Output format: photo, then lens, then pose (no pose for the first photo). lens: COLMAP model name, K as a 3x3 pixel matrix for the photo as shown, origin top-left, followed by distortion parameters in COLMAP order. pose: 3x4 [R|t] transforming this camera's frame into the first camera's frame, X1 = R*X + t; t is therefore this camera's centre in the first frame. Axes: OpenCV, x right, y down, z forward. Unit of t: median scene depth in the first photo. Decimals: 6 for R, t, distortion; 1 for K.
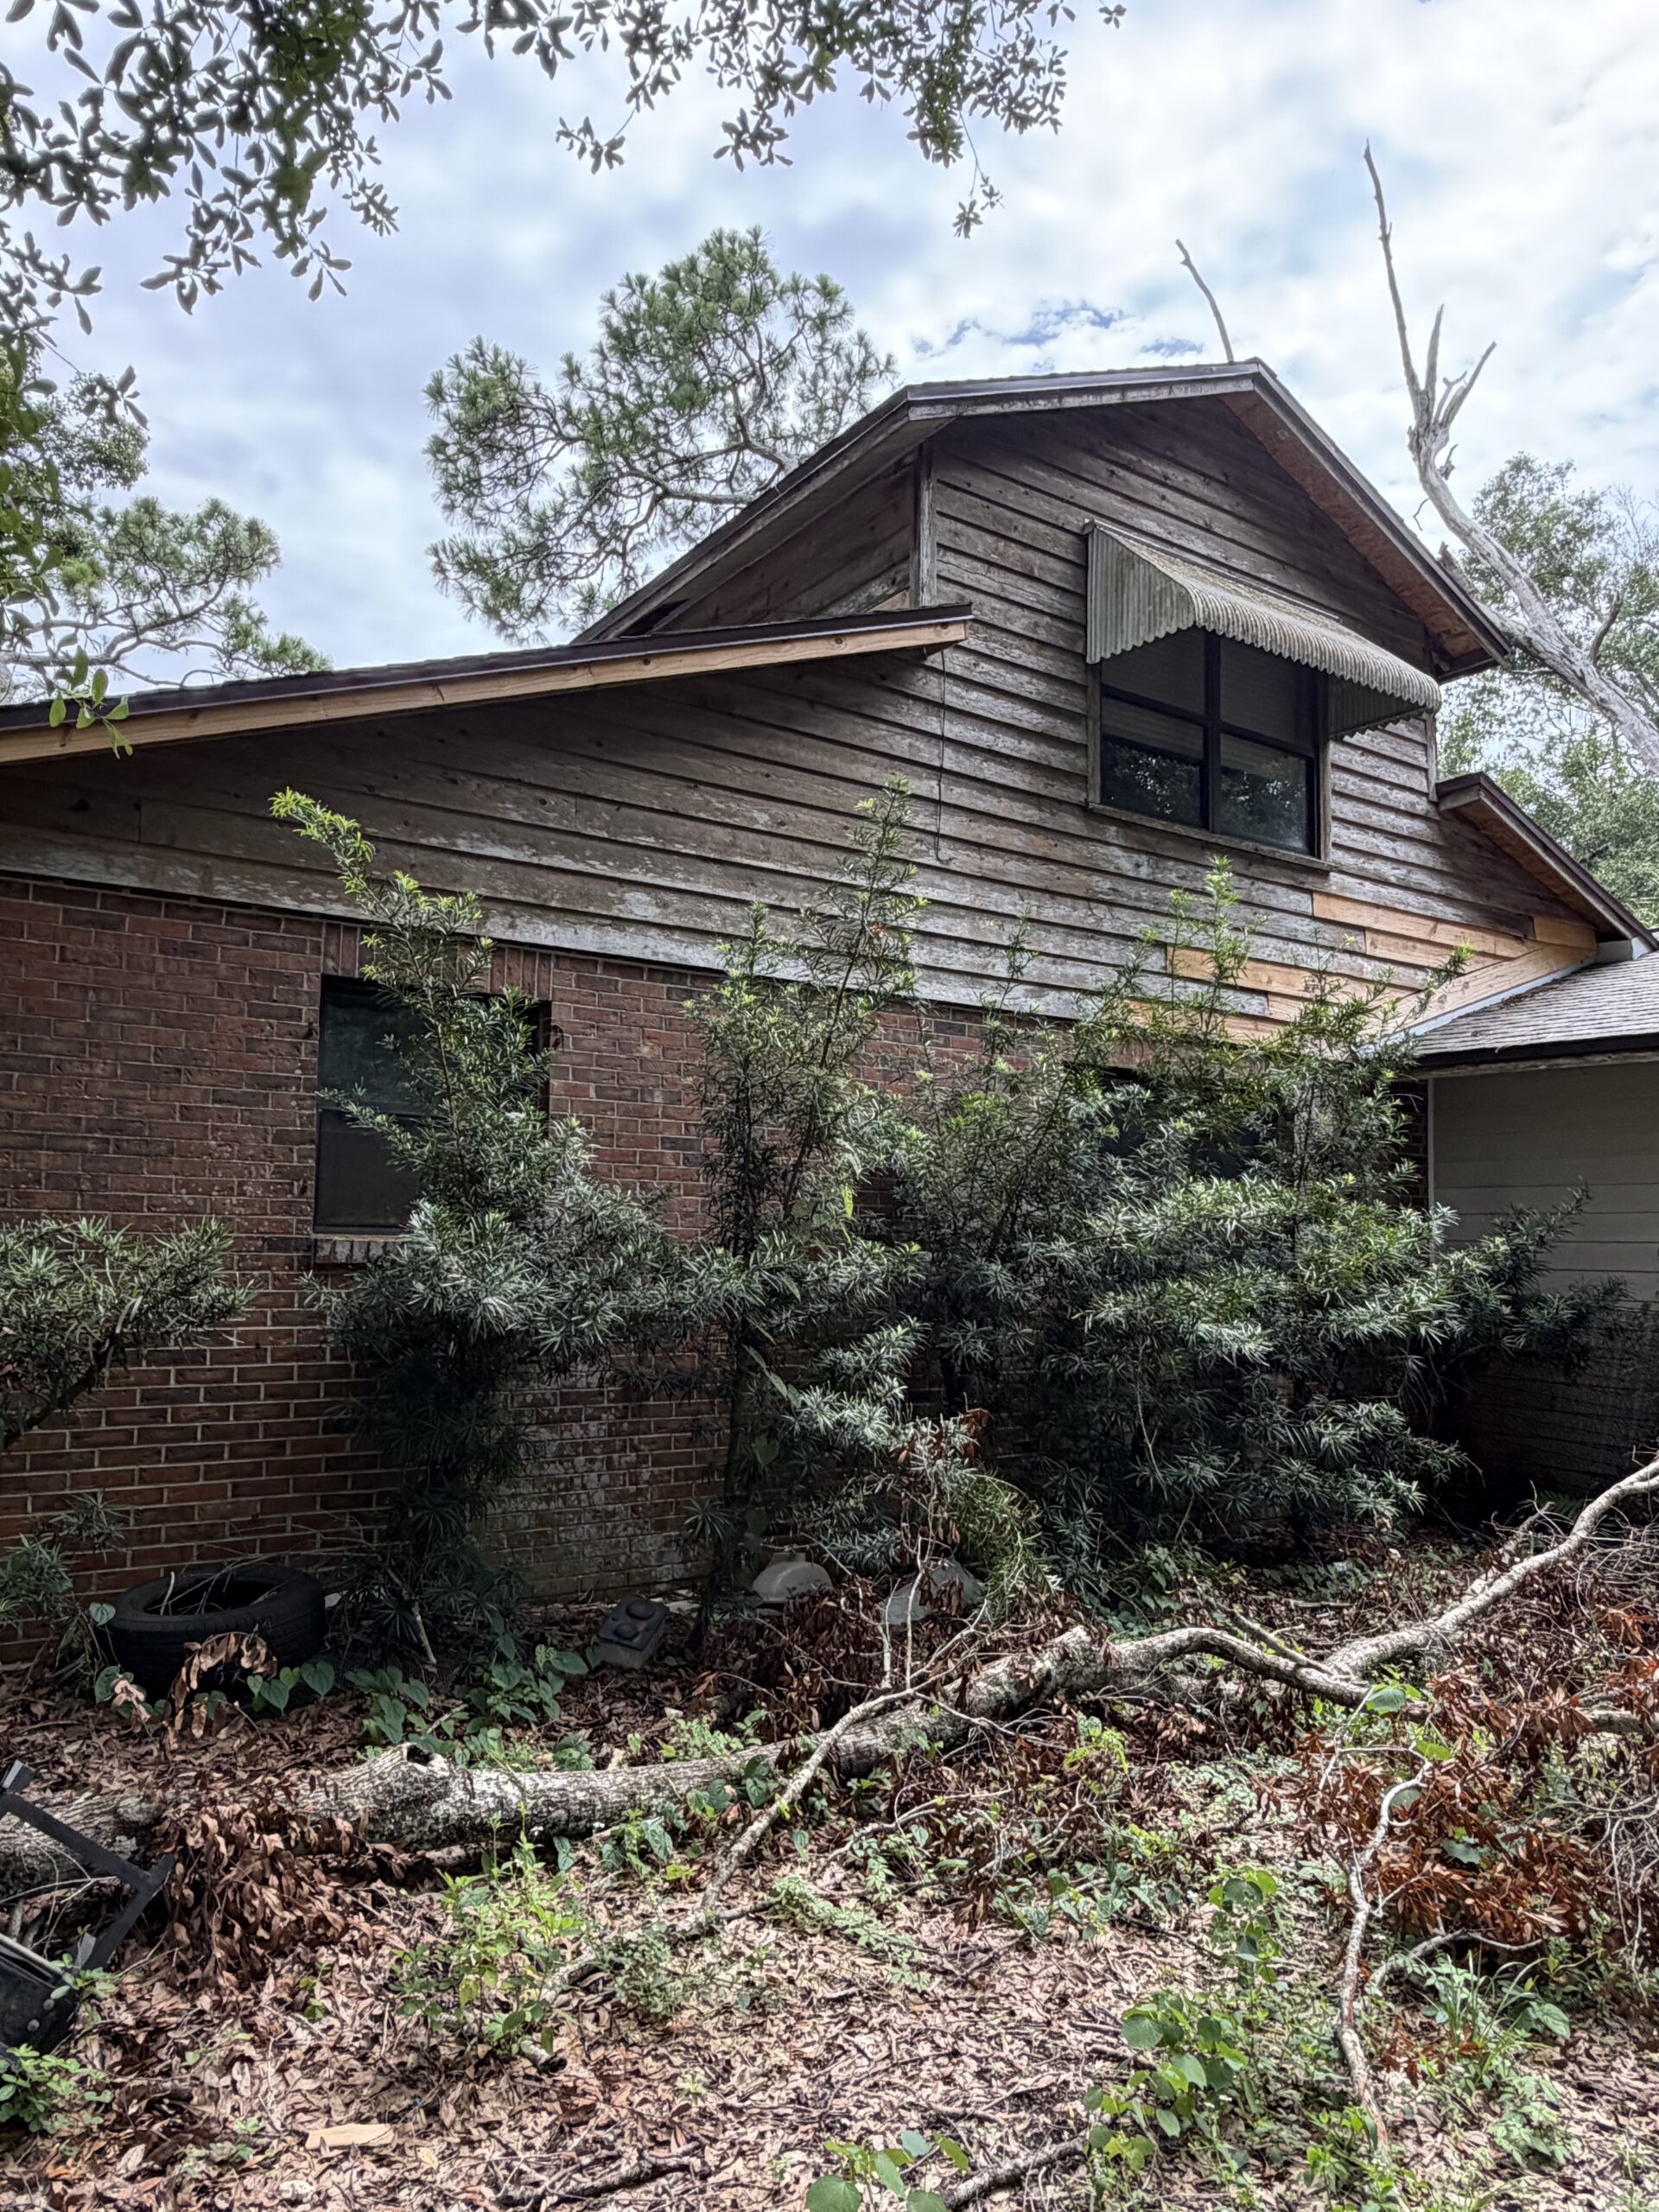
lens RADIAL K [[1516.9, 0, 829.9], [0, 1516.9, 1114.6], [0, 0, 1]] dist [-0.002706, 0.006748]
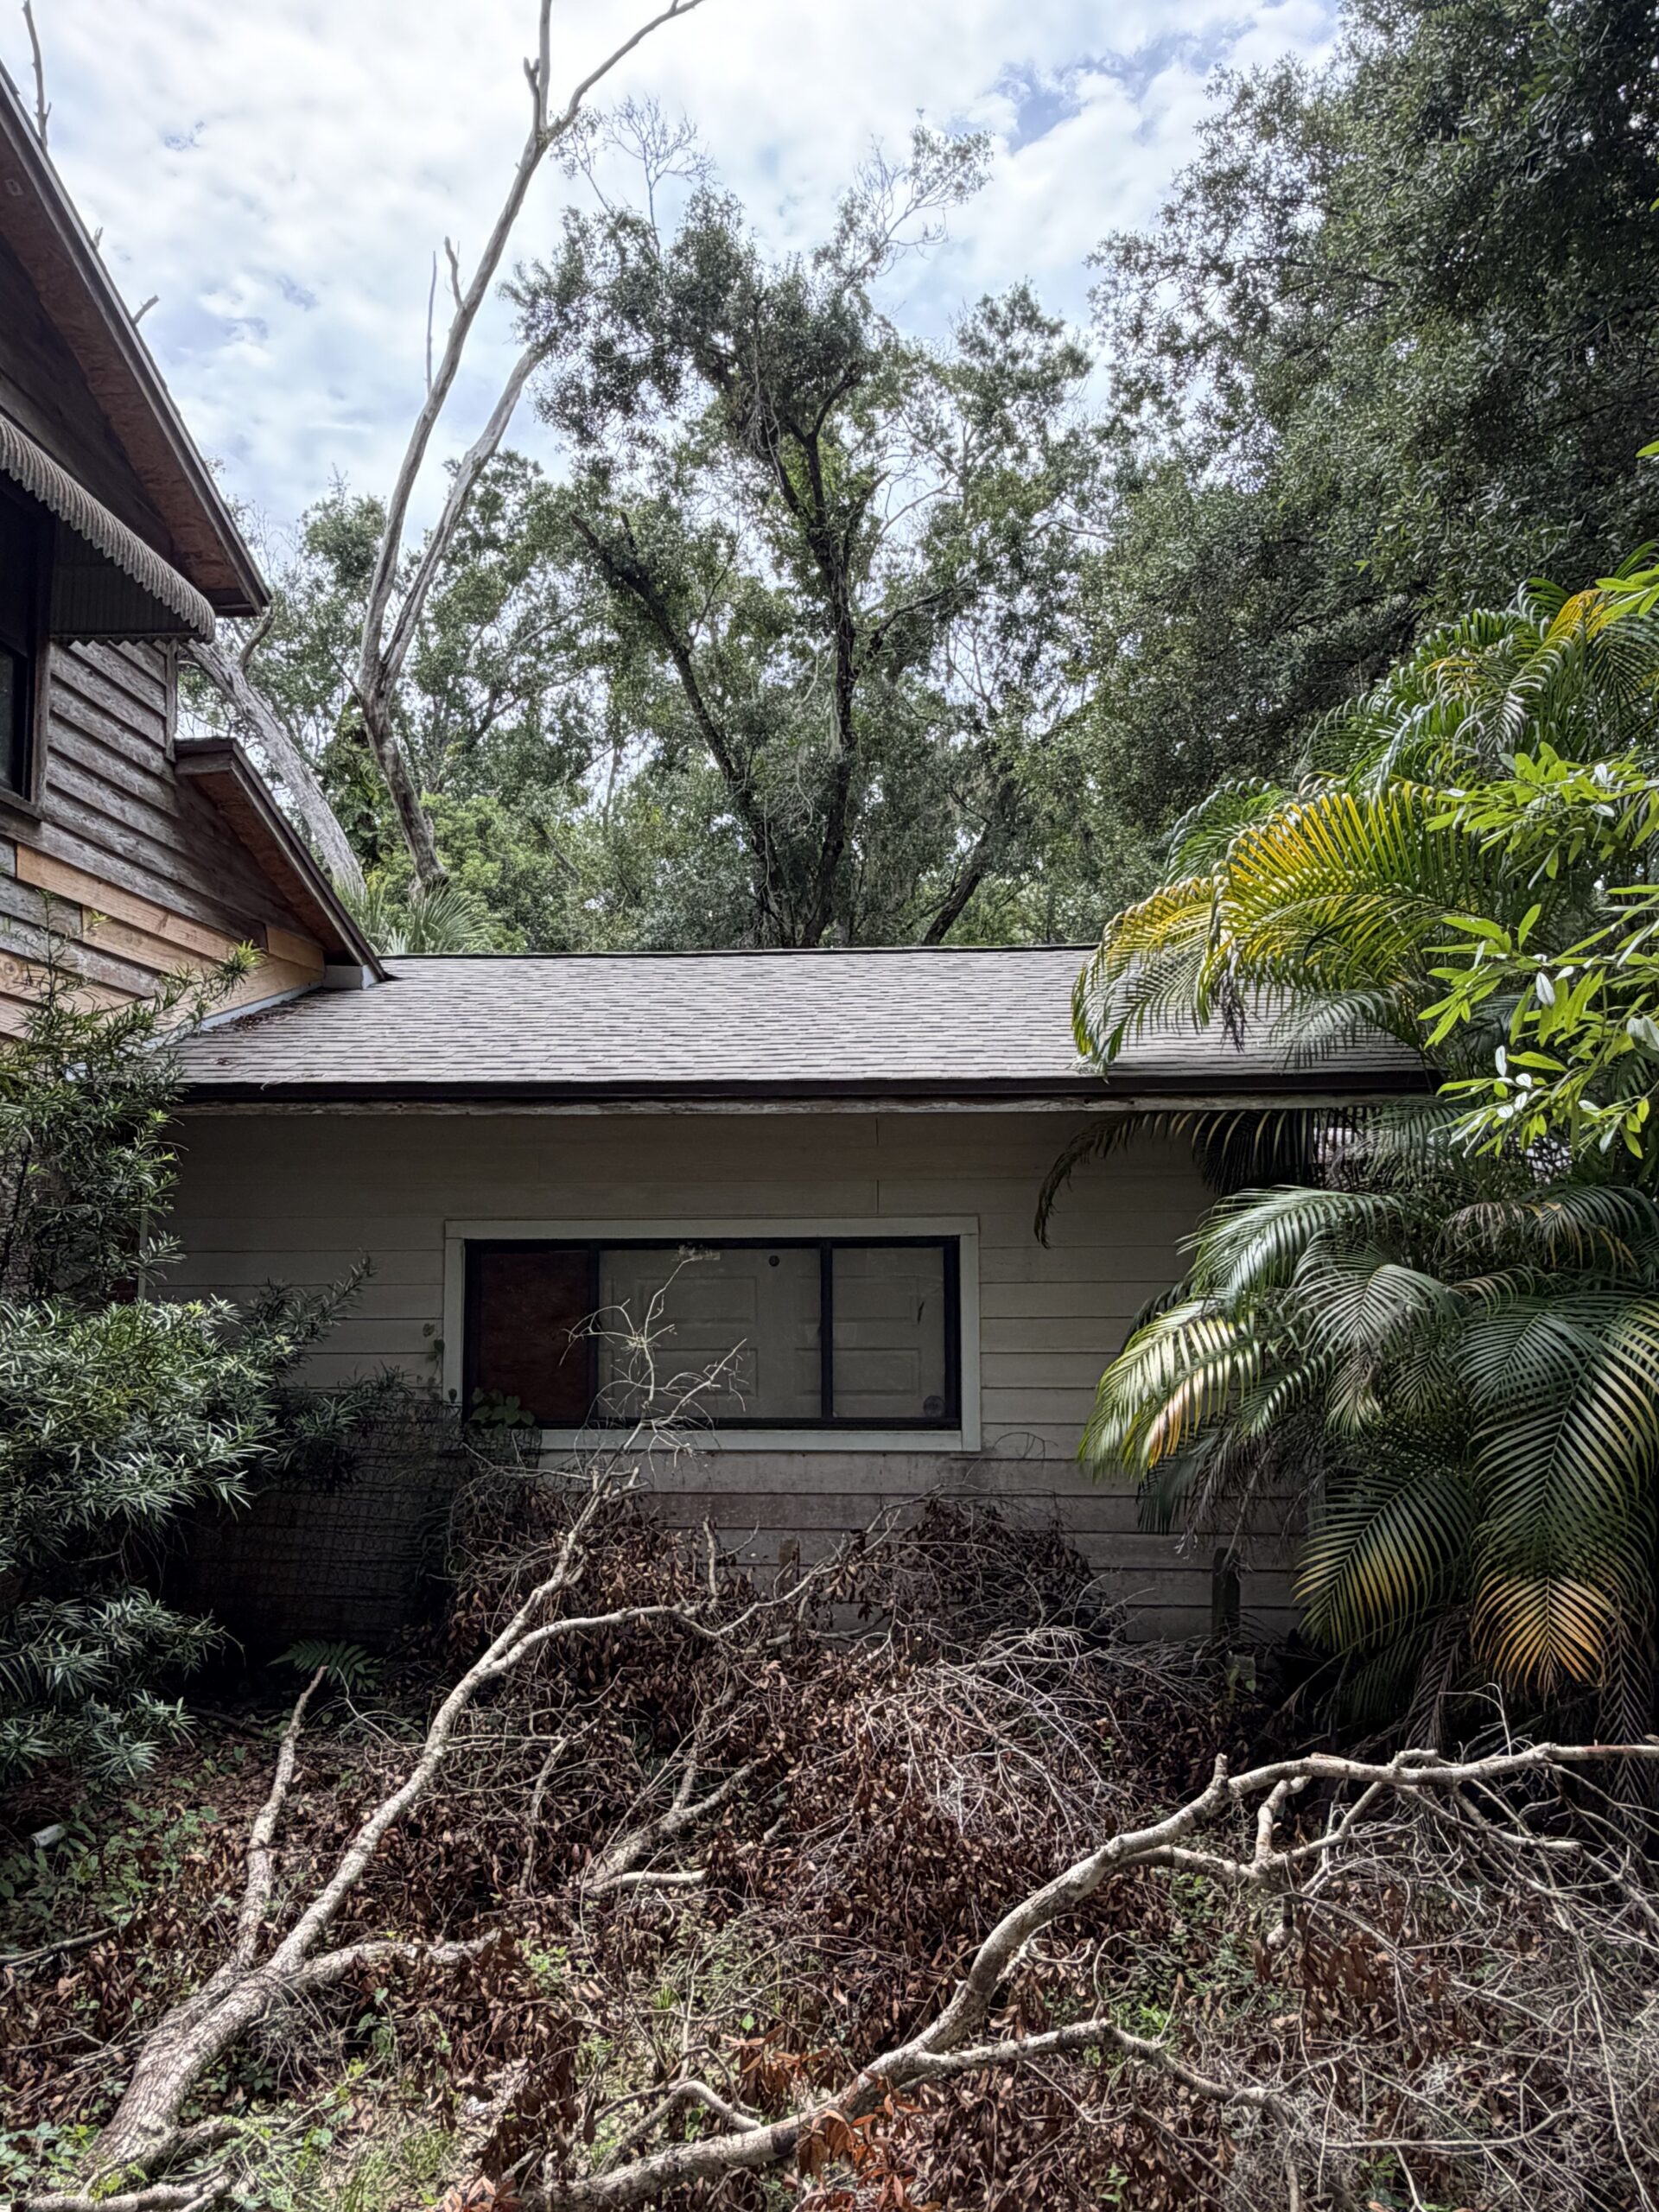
lens RADIAL K [[1516.9, 0, 829.9], [0, 1516.9, 1114.6], [0, 0, 1]] dist [-0.002706, 0.006748]
pose [[0.627444, 0.051031, 0.776988, 0.010933], [-0.047002, 0.998513, -0.027625, -0.018176], [-0.777242, -0.019187, 0.628909, 0.249083]]
